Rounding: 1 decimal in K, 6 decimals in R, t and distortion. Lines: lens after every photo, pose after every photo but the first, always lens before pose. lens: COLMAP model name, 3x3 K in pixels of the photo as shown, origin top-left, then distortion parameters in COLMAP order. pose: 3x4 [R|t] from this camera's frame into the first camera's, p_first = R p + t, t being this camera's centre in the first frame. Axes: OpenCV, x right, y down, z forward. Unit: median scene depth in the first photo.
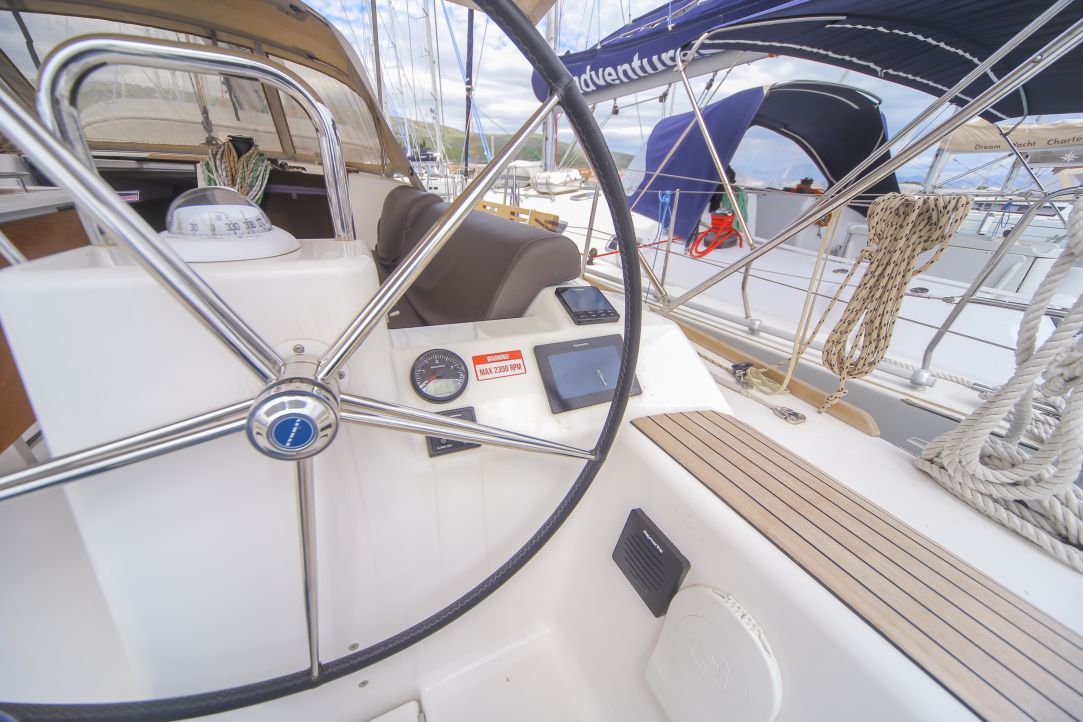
lens RADIAL K [[385.6, 0, 542.3], [0, 385.6, 356.3], [0, 0, 1]] dist [-0.001874, -0.000273]
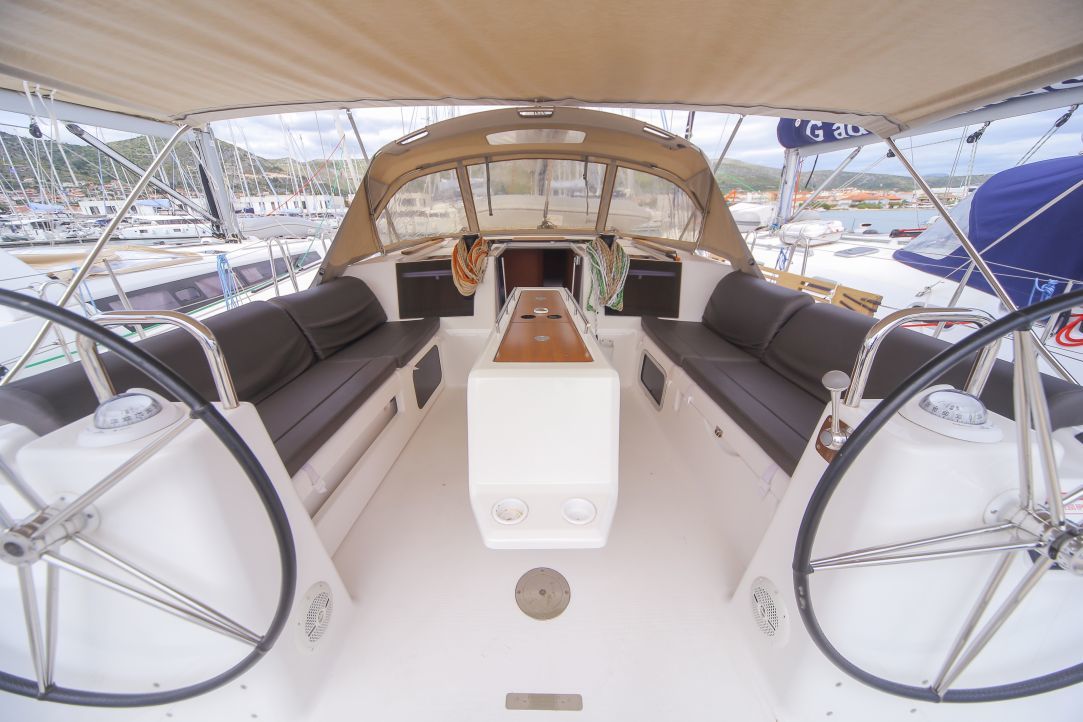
lens RADIAL K [[385.5, 0, 543.0], [0, 385.5, 352.5], [0, 0, 1]] dist [0.000200, 0.000014]
pose [[0.908496, 0.103694, -0.404825, -0.848146], [-0.134513, 0.989731, -0.048357, -0.126232], [0.395653, 0.098386, 0.913115, -0.634100]]
